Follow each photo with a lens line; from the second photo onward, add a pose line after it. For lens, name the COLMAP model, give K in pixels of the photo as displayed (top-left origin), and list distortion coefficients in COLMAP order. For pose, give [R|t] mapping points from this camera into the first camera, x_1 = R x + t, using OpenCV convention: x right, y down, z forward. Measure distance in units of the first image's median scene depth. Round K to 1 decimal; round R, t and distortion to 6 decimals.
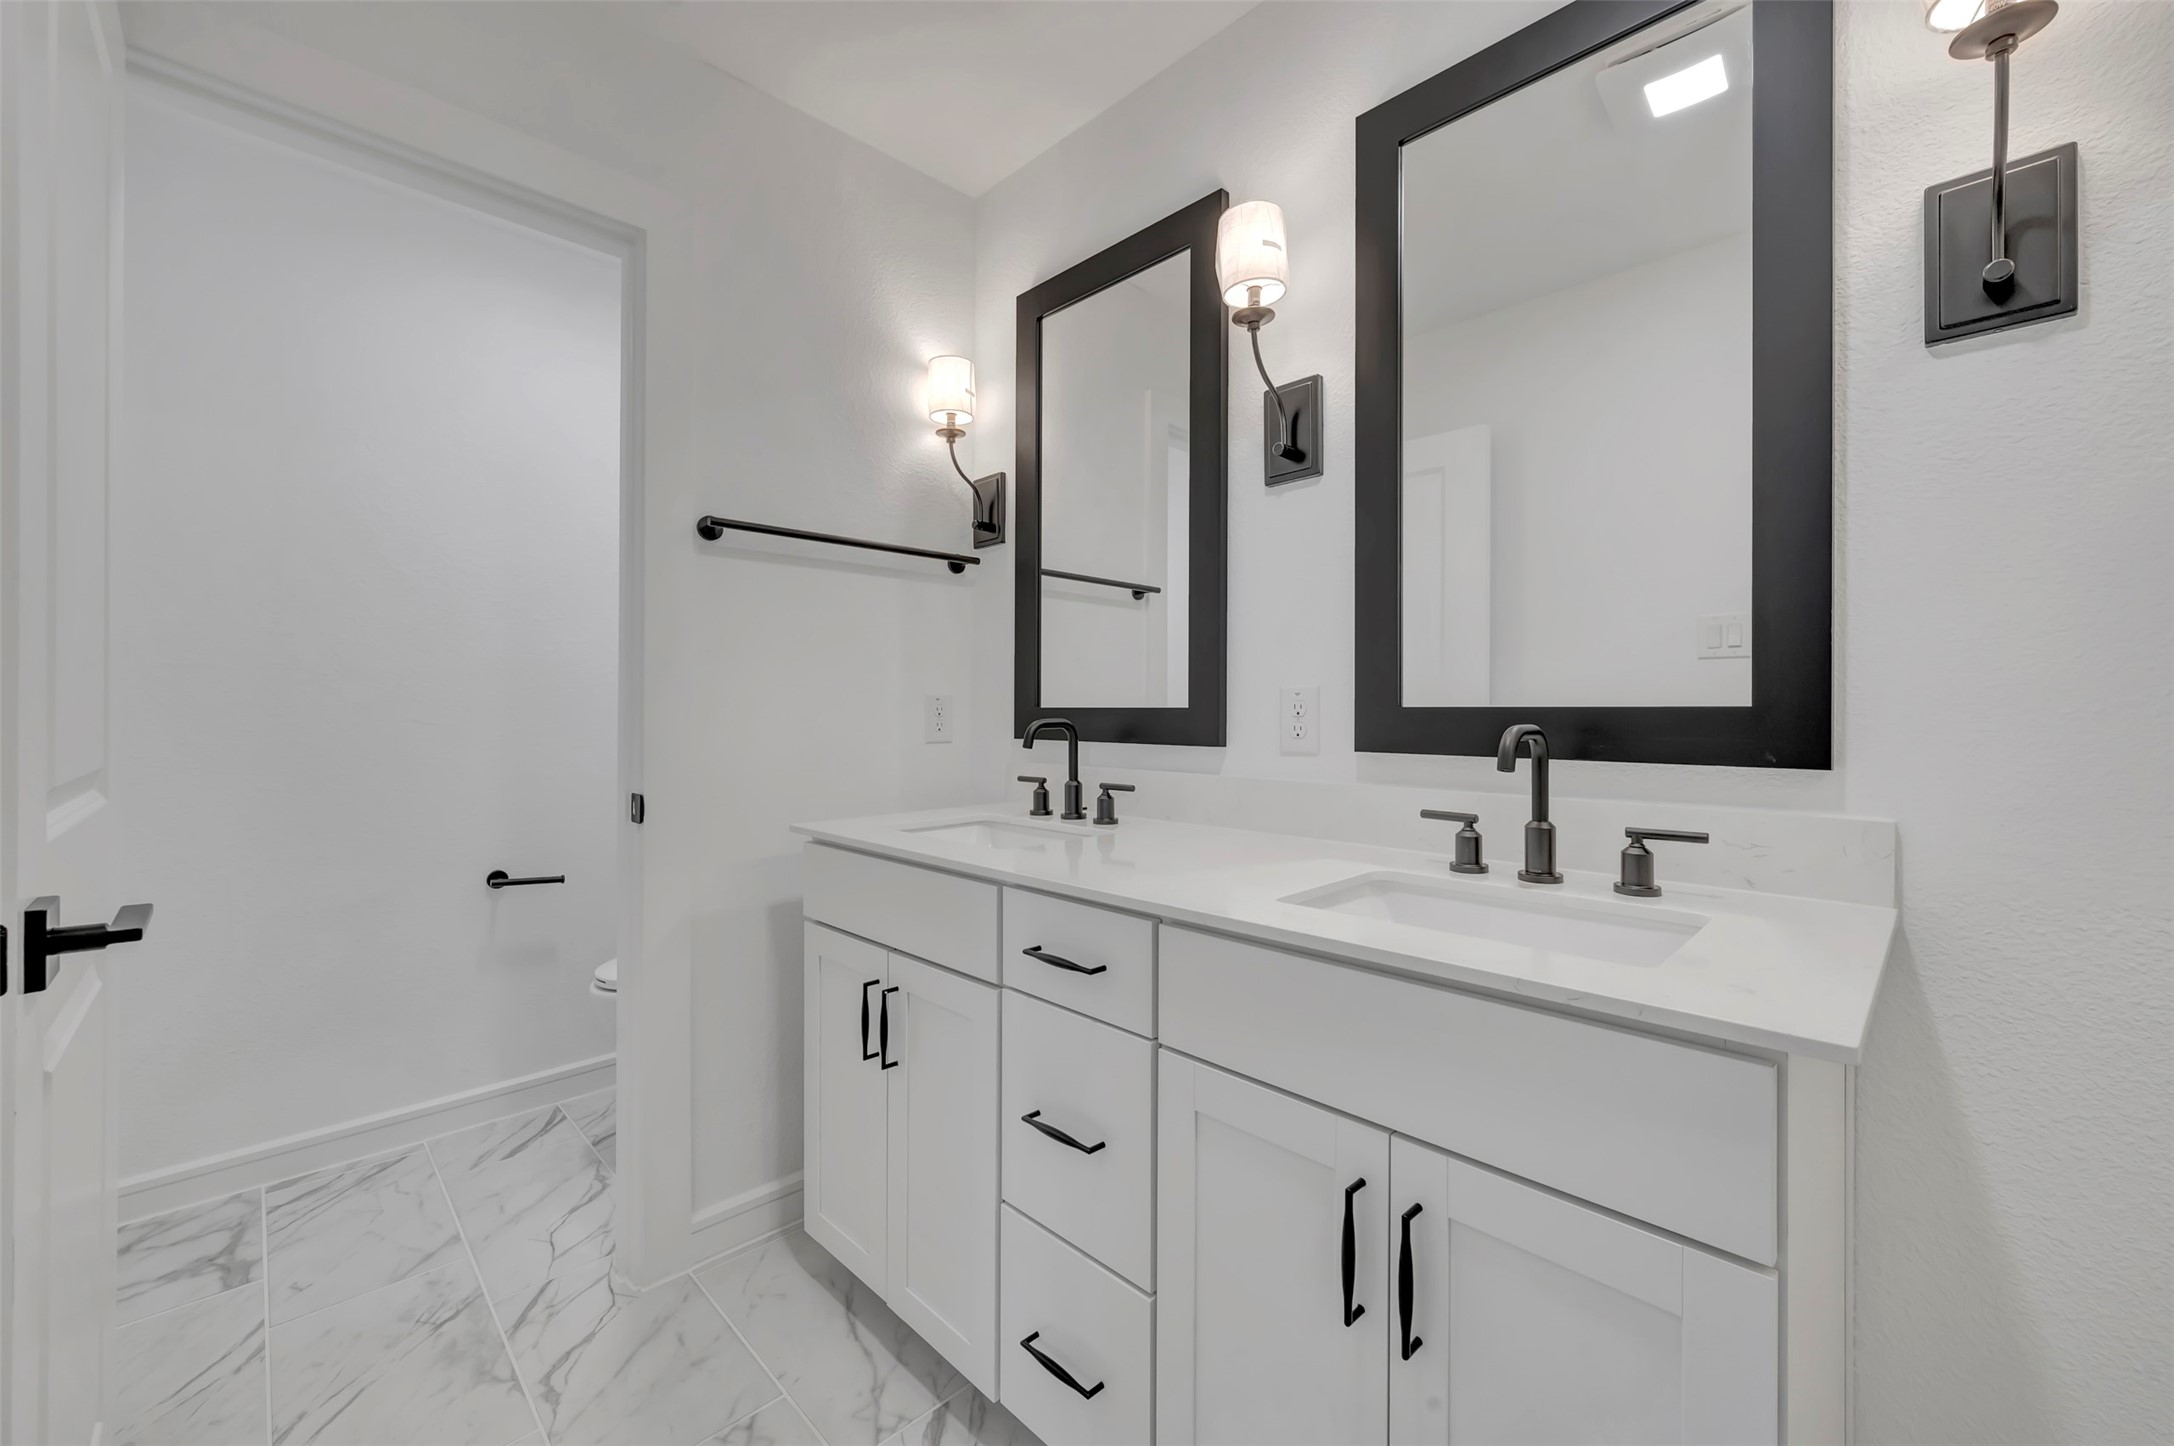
lens RADIAL K [[864.9, 0, 1084.6], [0, 864.9, 707.2], [0, 0, 1]] dist [0.002400, -0.000333]
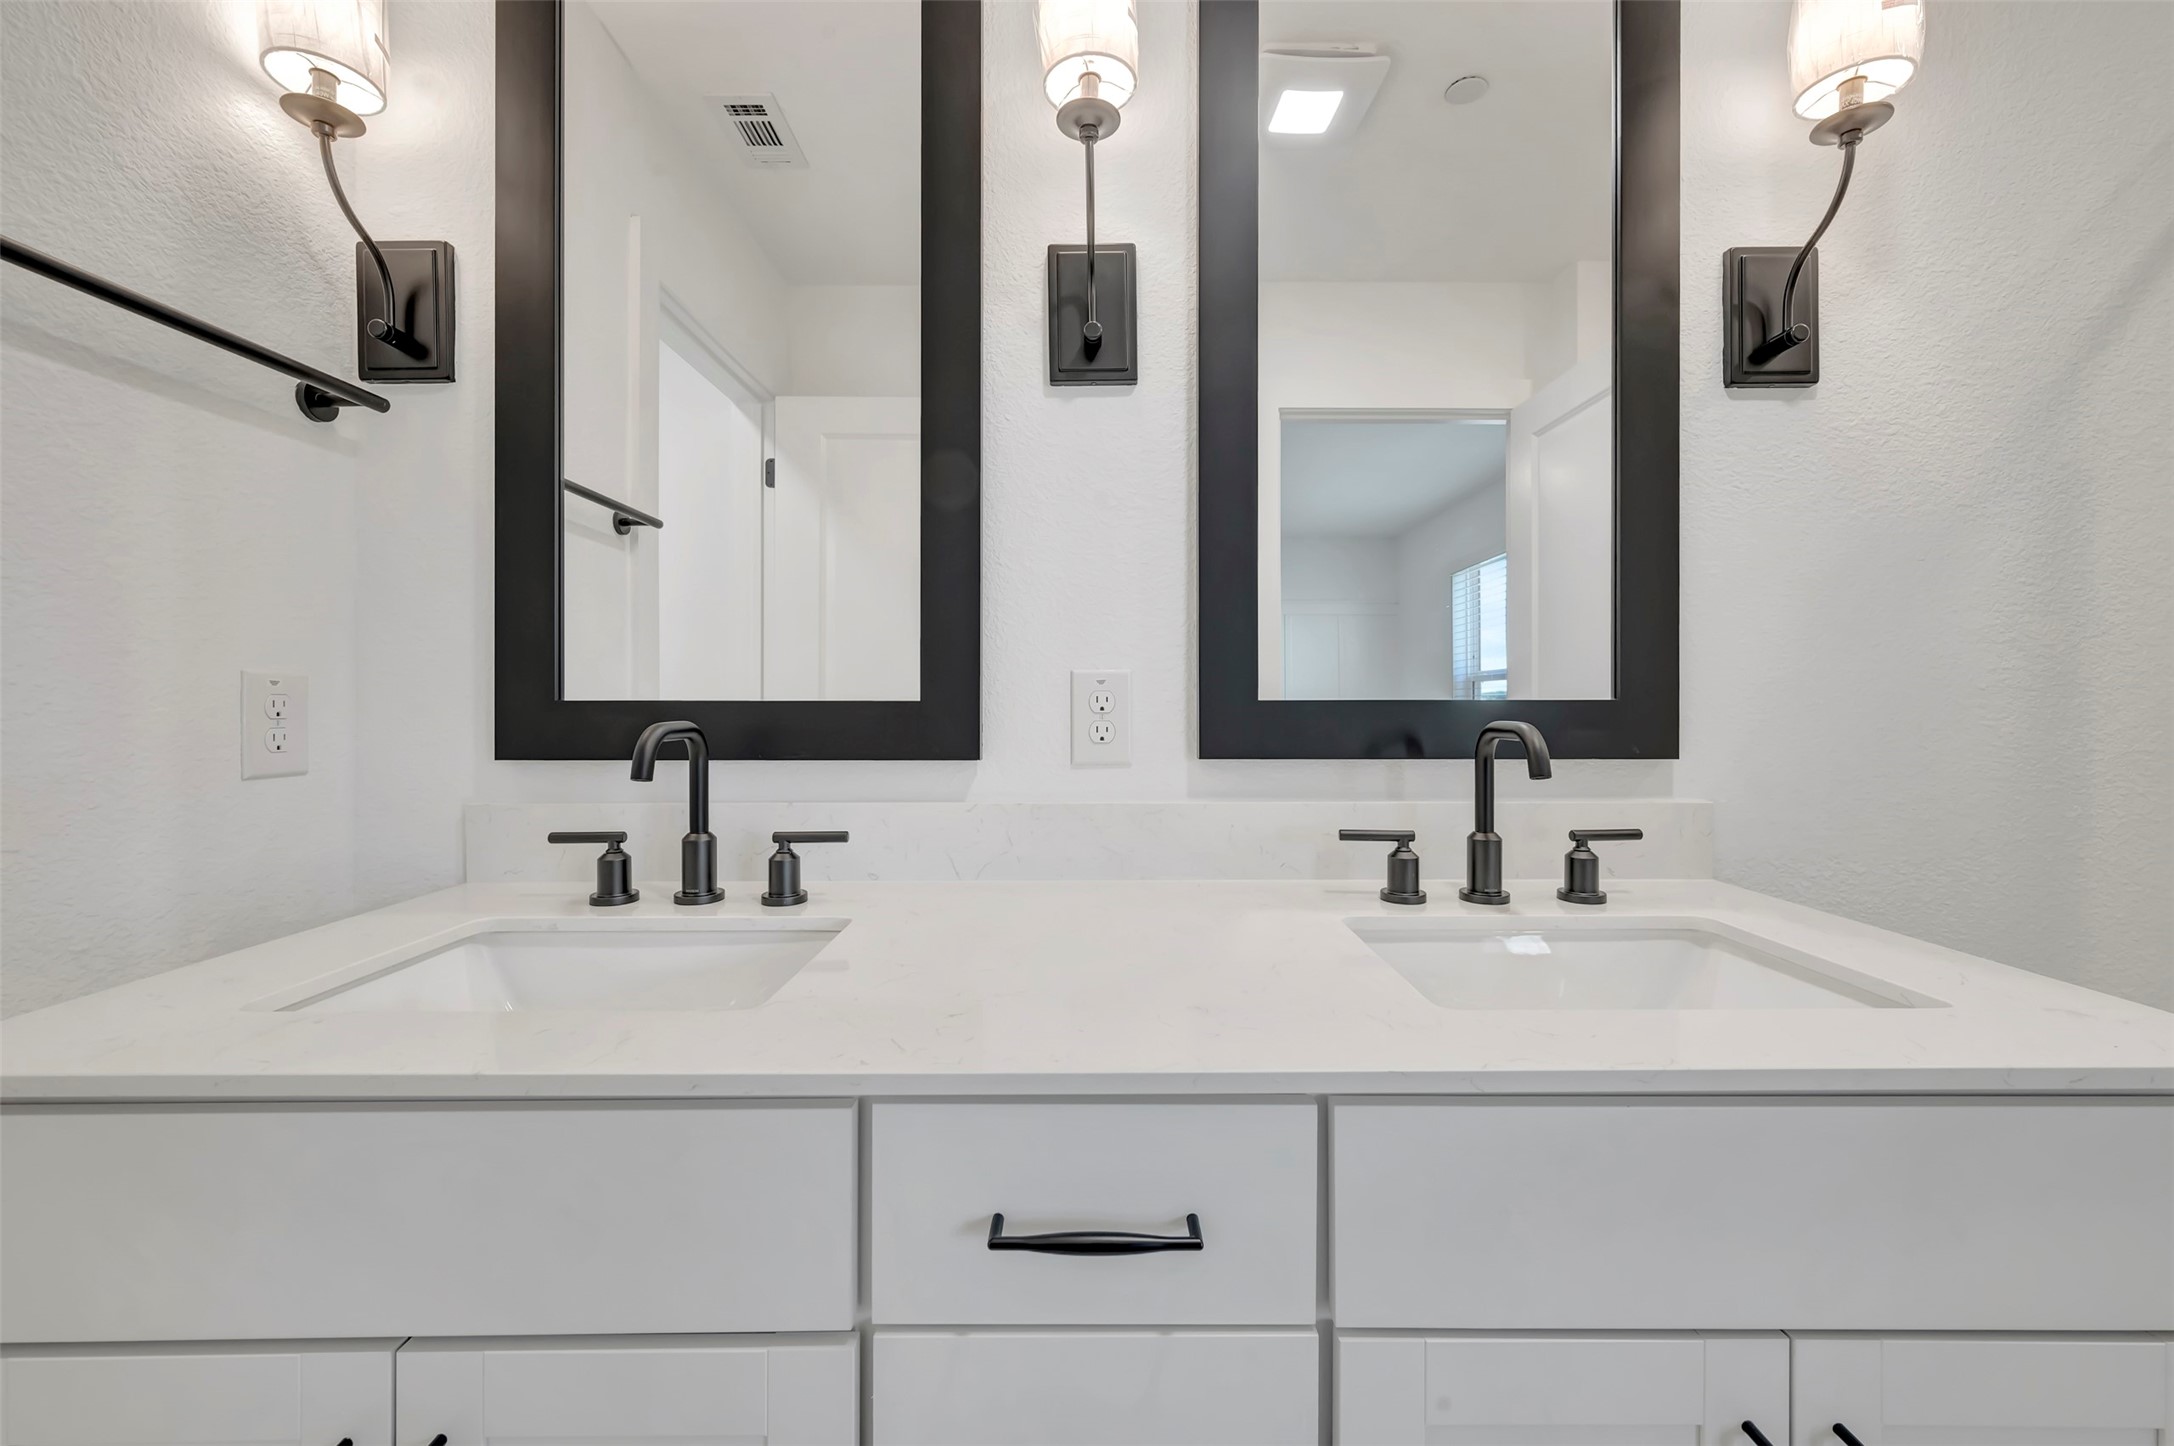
lens RADIAL K [[892.8, 0, 1090.5], [0, 892.8, 694.7], [0, 0, 1]] dist [-0.000692, -0.000217]
pose [[0.693013, 0.013707, 0.720795, -0.286030], [-0.001502, 0.999845, -0.017570, 0.008471], [-0.720924, 0.011094, 0.692926, 0.493995]]
